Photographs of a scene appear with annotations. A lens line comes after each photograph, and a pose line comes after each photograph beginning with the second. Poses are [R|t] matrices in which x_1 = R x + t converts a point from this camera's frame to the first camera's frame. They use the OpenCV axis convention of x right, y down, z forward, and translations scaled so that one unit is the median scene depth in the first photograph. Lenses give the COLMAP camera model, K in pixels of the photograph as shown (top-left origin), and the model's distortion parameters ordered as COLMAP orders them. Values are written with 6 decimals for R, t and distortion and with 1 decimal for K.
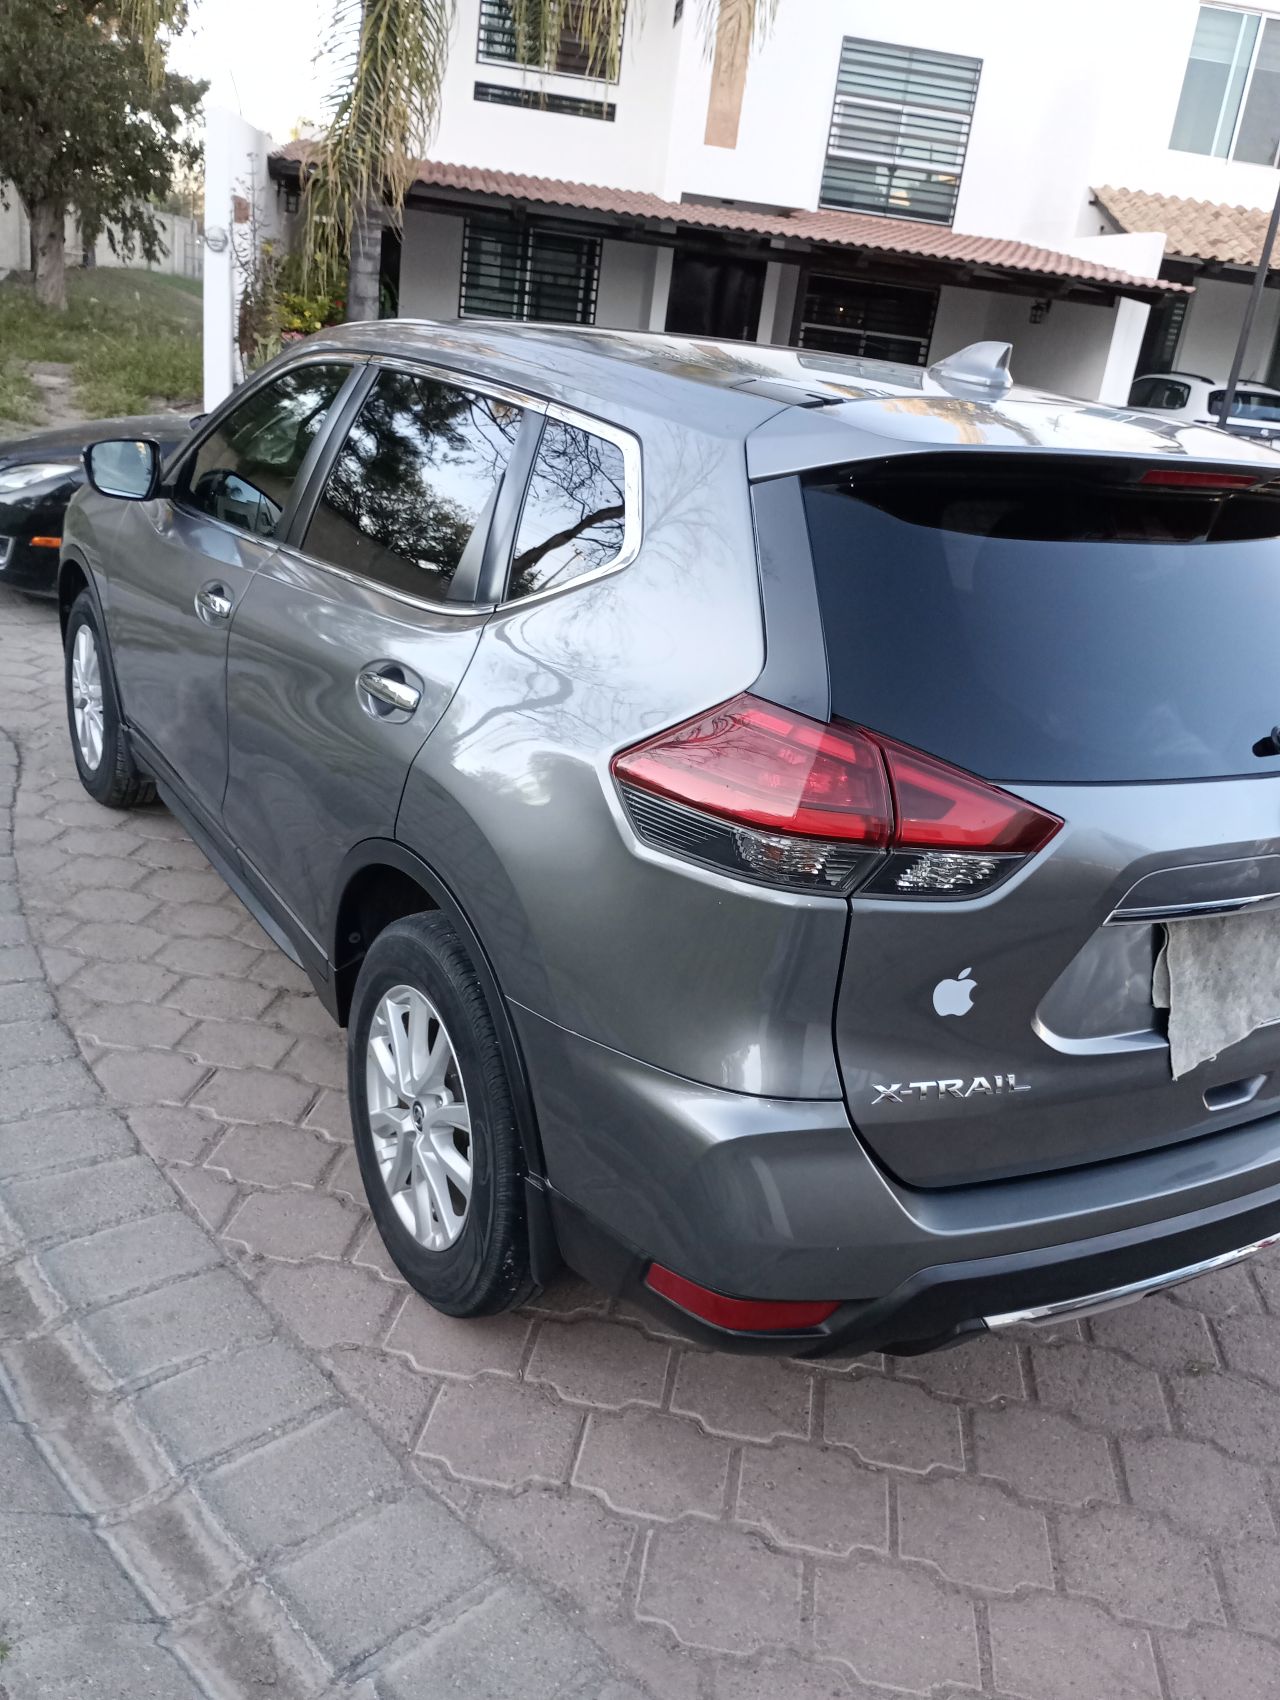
lens RADIAL K [[1432.8, 0, 640.0], [0, 1432.8, 850.0], [0, 0, 1]] dist [0.095334, -0.112157]
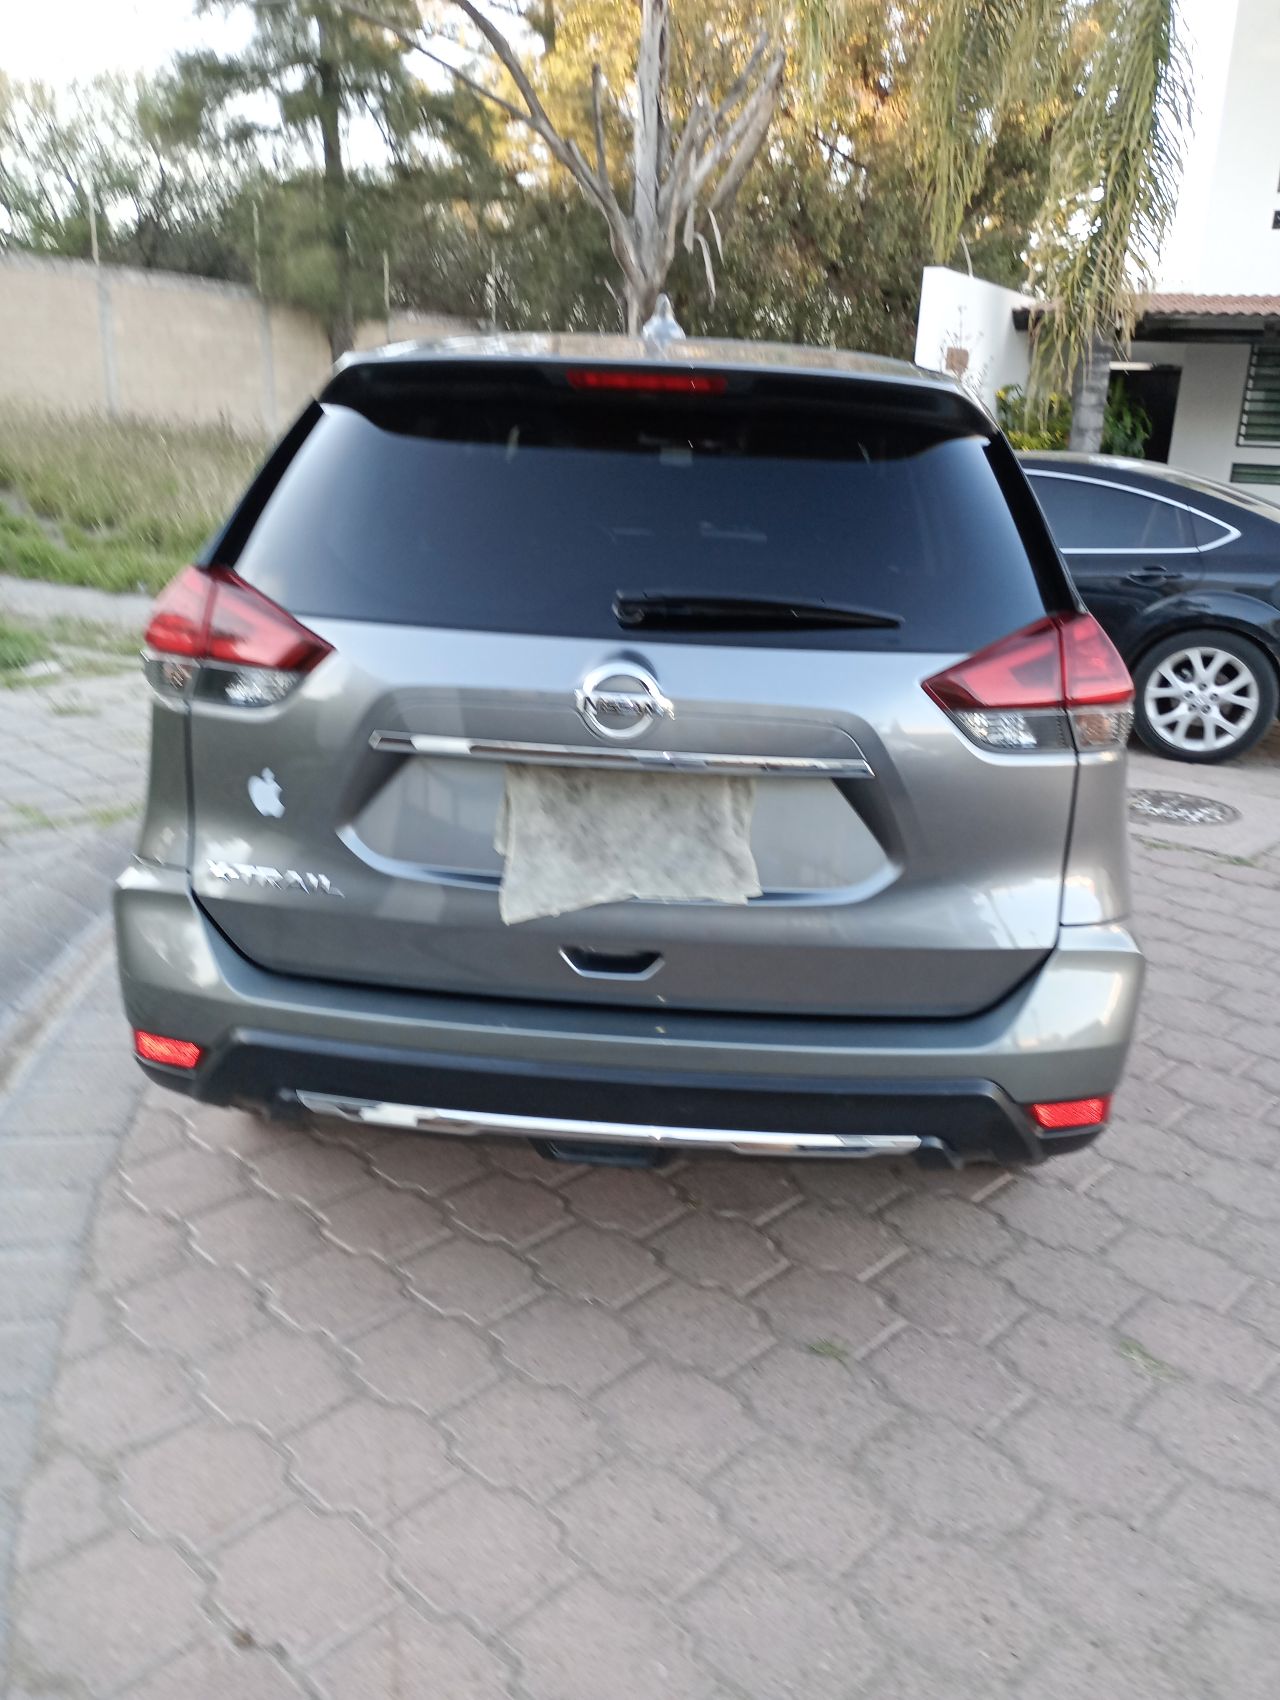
lens RADIAL K [[1432.8, 0, 640.0], [0, 1432.8, 850.0], [0, 0, 1]] dist [0.095334, -0.112157]
pose [[0.810400, 0.092322, -0.578557, 0.982832], [-0.156960, 0.985620, -0.062580, 0.145196], [0.564460, 0.141525, 0.813238, 0.173613]]
